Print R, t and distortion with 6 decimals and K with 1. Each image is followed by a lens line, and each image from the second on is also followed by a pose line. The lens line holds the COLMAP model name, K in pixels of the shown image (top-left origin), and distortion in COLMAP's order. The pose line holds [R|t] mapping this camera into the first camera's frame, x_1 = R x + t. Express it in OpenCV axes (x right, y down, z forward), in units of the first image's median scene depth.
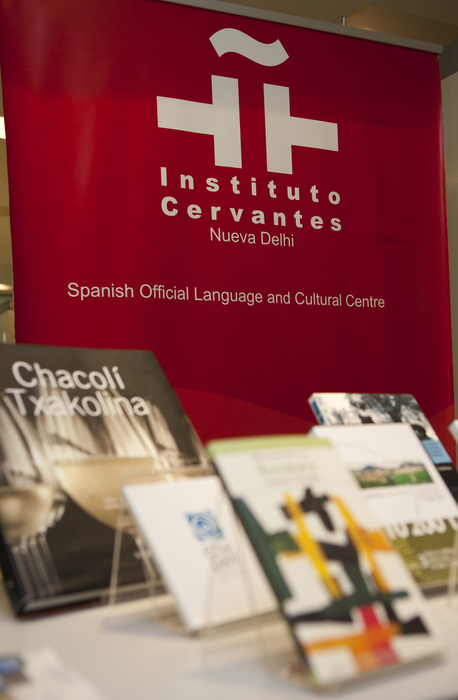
lens RADIAL K [[837.8, 0, 228.5], [0, 837.8, 349.4], [0, 0, 1]] dist [-0.016272, 0.000000]
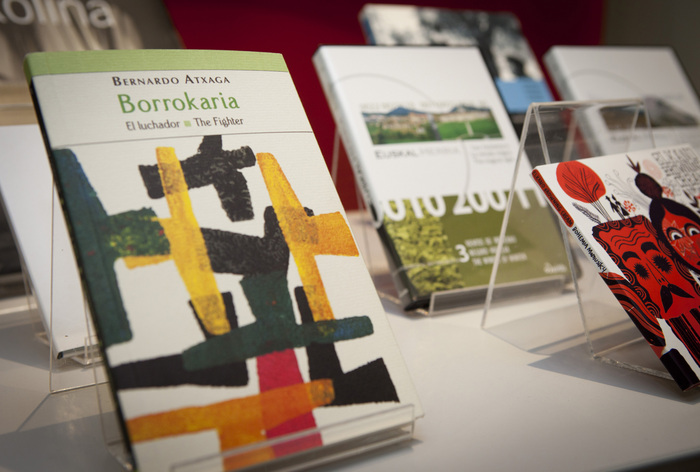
lens RADIAL K [[883.2, 0, 349.8], [0, 883.2, 237.0], [0, 0, 1]] dist [-0.007451, 0.000000]
pose [[0.998796, 0.037221, -0.031959, 0.155550], [-0.026983, 0.960851, 0.275749, 0.045860], [0.040971, -0.274555, 0.960698, 0.303884]]
